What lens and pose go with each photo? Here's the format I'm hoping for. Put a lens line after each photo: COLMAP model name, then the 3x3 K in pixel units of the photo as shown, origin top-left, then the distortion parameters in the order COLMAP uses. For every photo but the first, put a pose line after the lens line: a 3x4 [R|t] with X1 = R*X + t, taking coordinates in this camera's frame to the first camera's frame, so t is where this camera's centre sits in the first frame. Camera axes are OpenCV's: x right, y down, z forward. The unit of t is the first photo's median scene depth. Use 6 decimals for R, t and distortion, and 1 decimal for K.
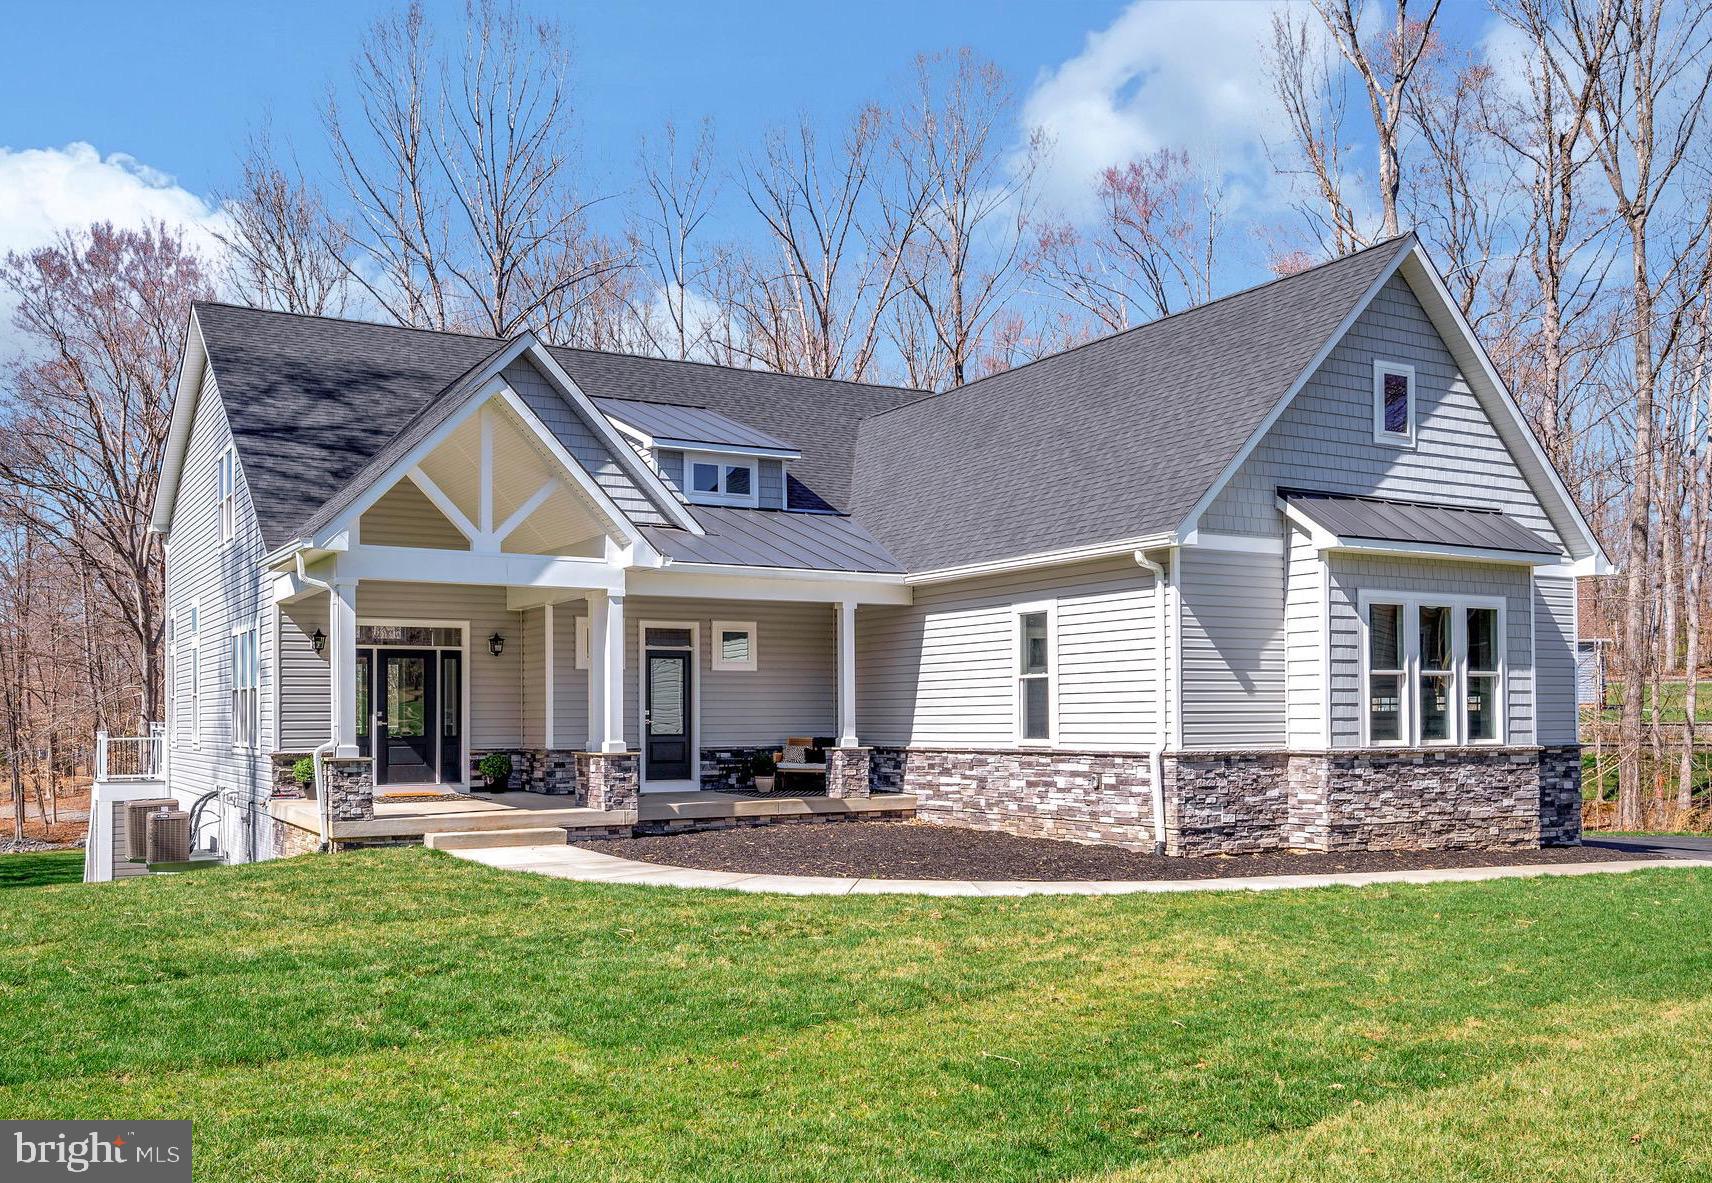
lens RADIAL K [[1545.5, 0, 845.0], [0, 1545.5, 688.2], [0, 0, 1]] dist [0.002755, -0.003800]
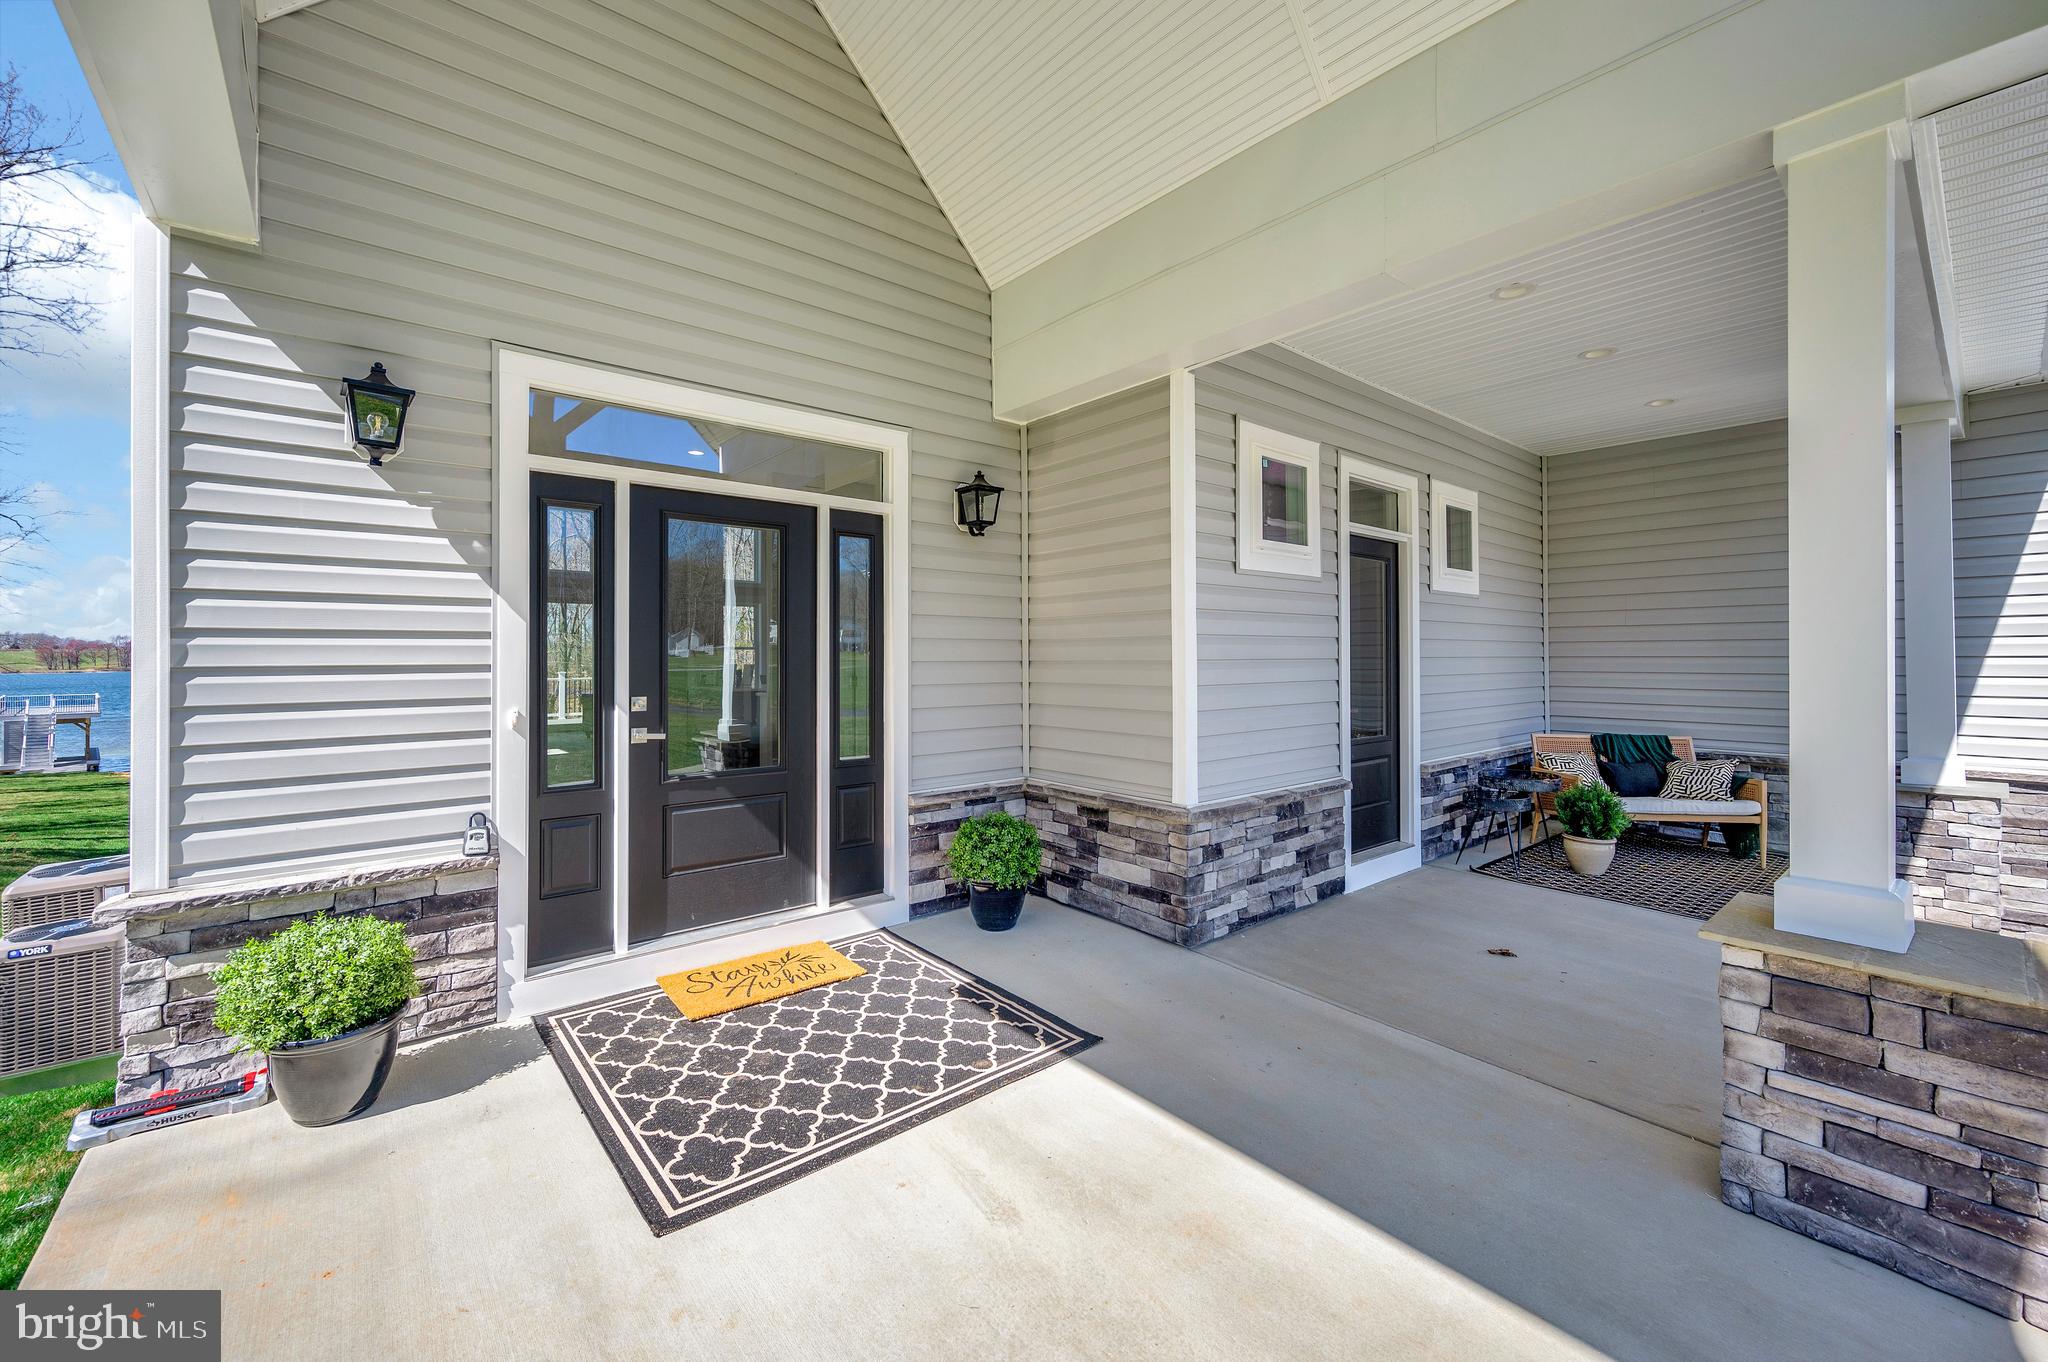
lens RADIAL K [[828.1, 0, 1026.3], [0, 828.1, 647.0], [0, 0, 1]] dist [0.000237, -0.000218]
pose [[0.983587, 0.004687, 0.180372, -0.291920], [-0.006236, 0.999948, 0.008023, 0.004476], [-0.180325, -0.009016, 0.983566, 0.944007]]
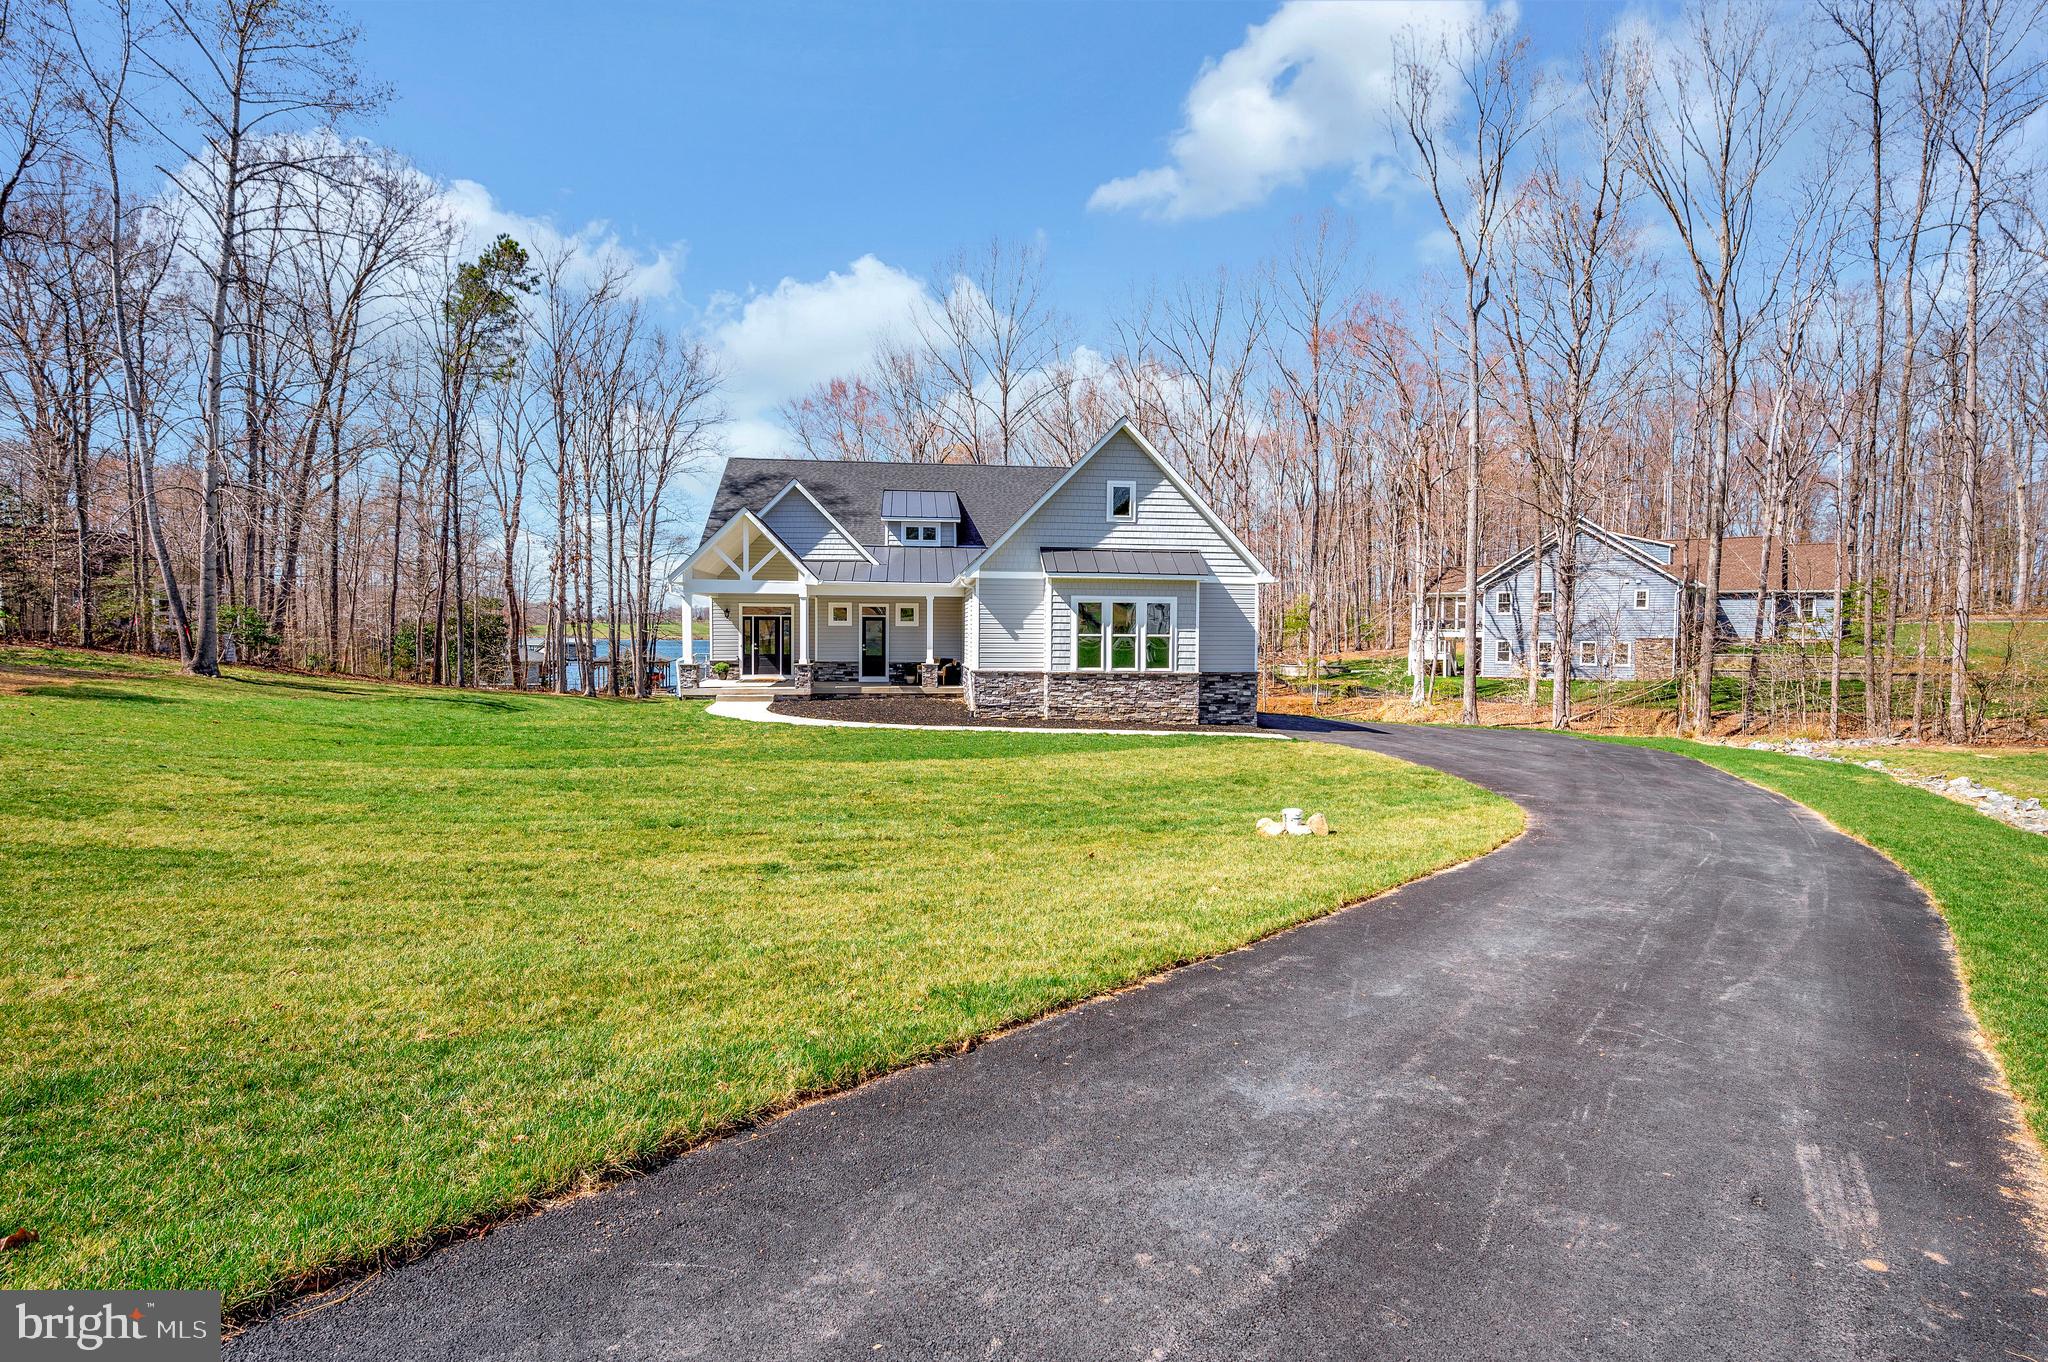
lens RADIAL K [[1042.8, 0, 1016.9], [0, 1042.8, 668.5], [0, 0, 1]] dist [-0.000761, 0.001024]
pose [[0.911932, 0.027180, -0.409440, 0.799984], [-0.004800, 0.998442, 0.055591, -0.041190], [0.410313, -0.048730, 0.910642, -0.310444]]
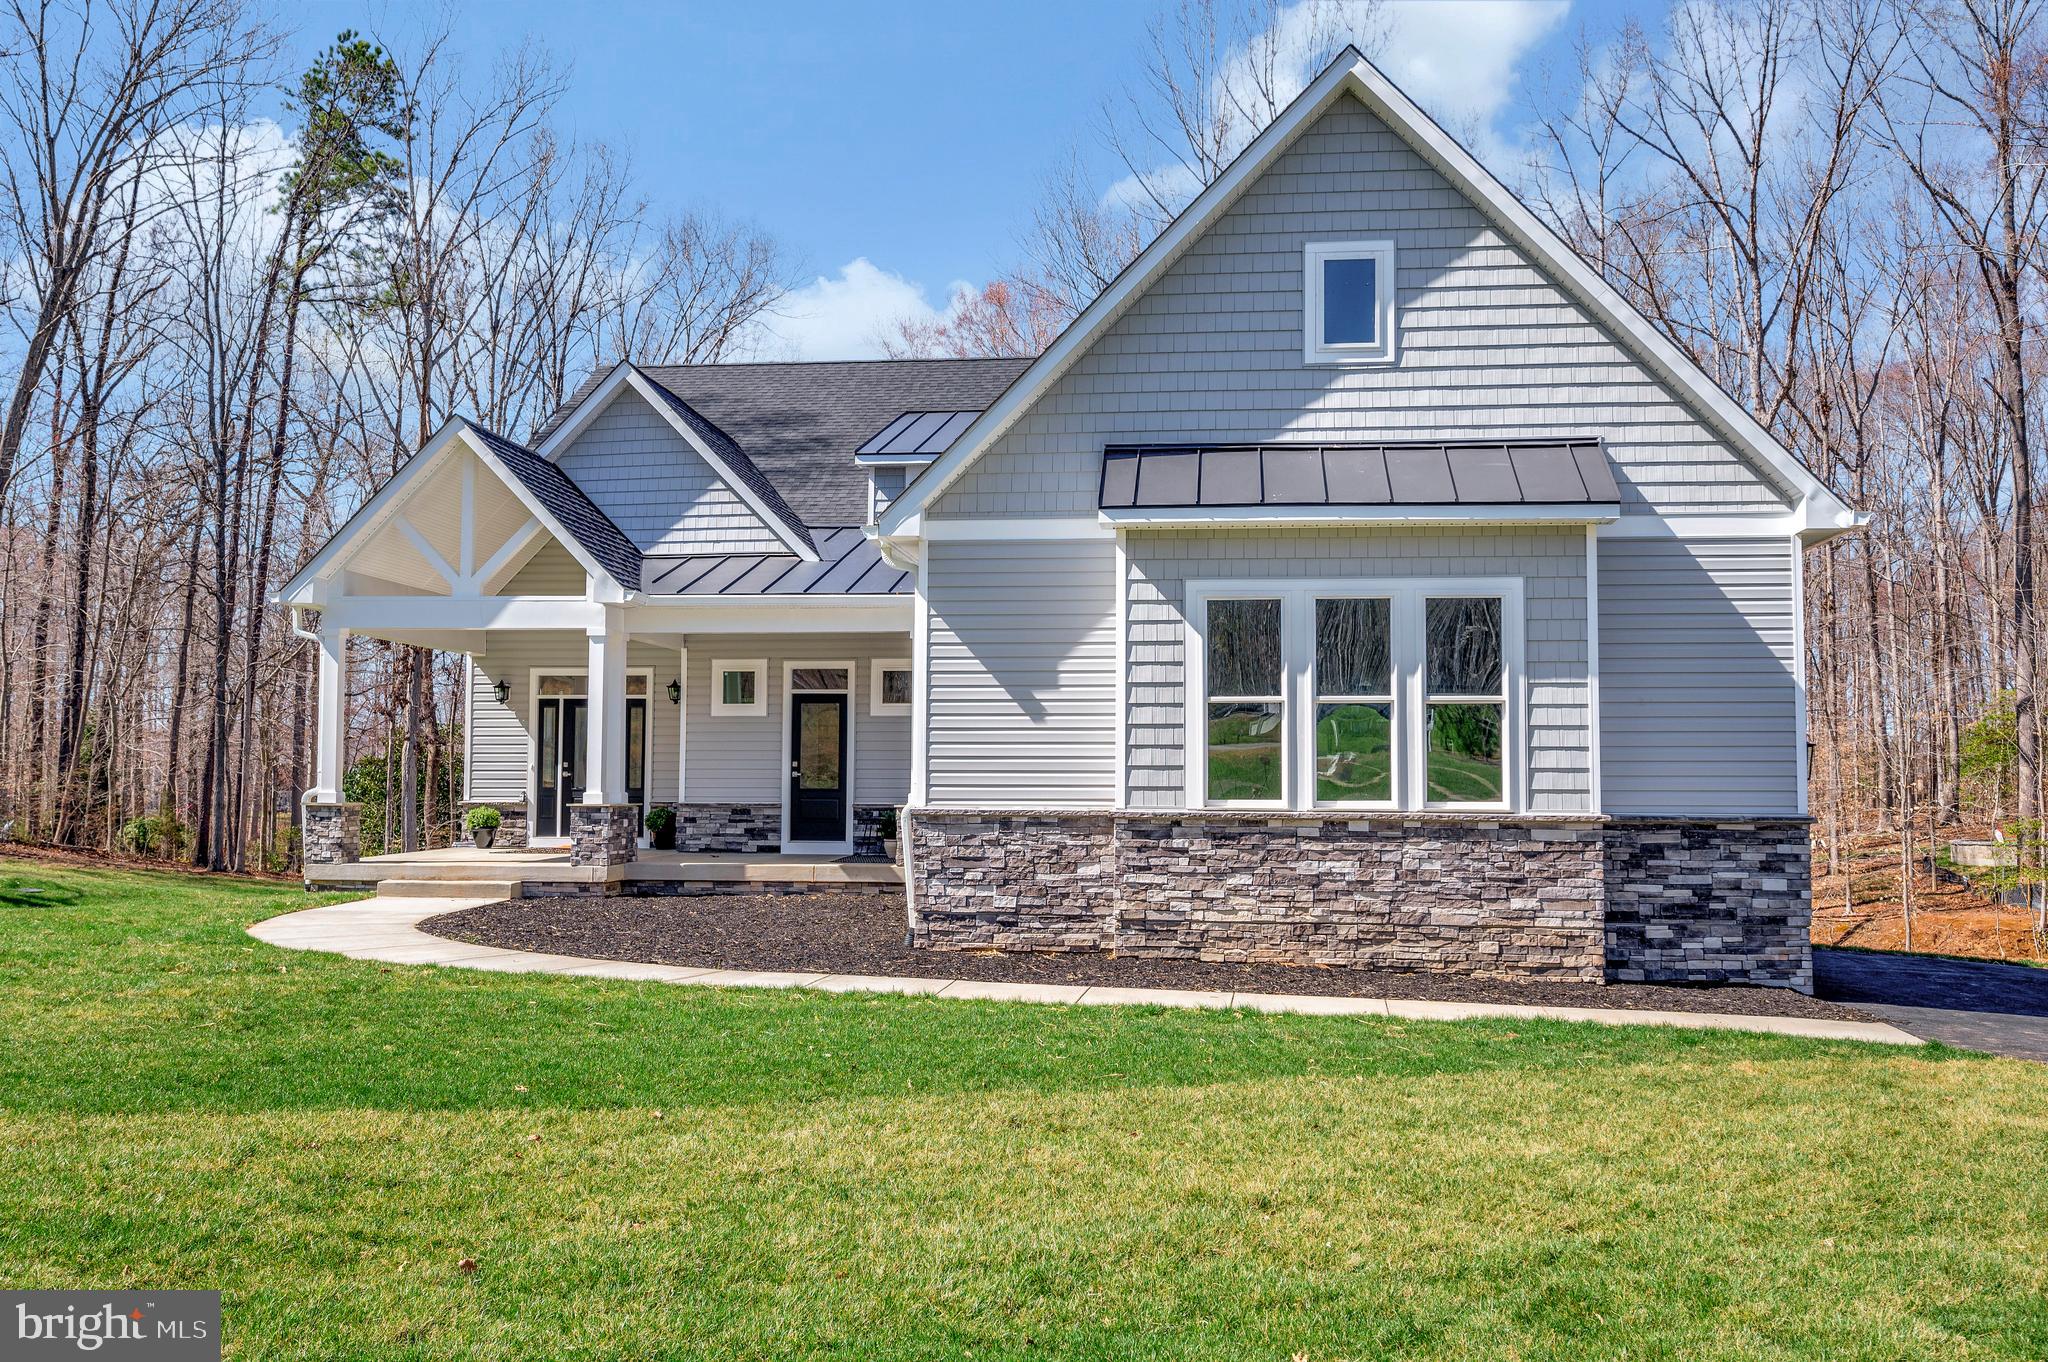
lens RADIAL K [[1814.4, 0, 1031.5], [0, 1814.4, 684.9], [0, 0, 1]] dist [0.004108, -0.010546]
pose [[0.794819, -0.025558, -0.606308, 0.725005], [0.001728, 0.999204, -0.039856, 0.014343], [0.606844, 0.030631, 0.794230, 0.294366]]
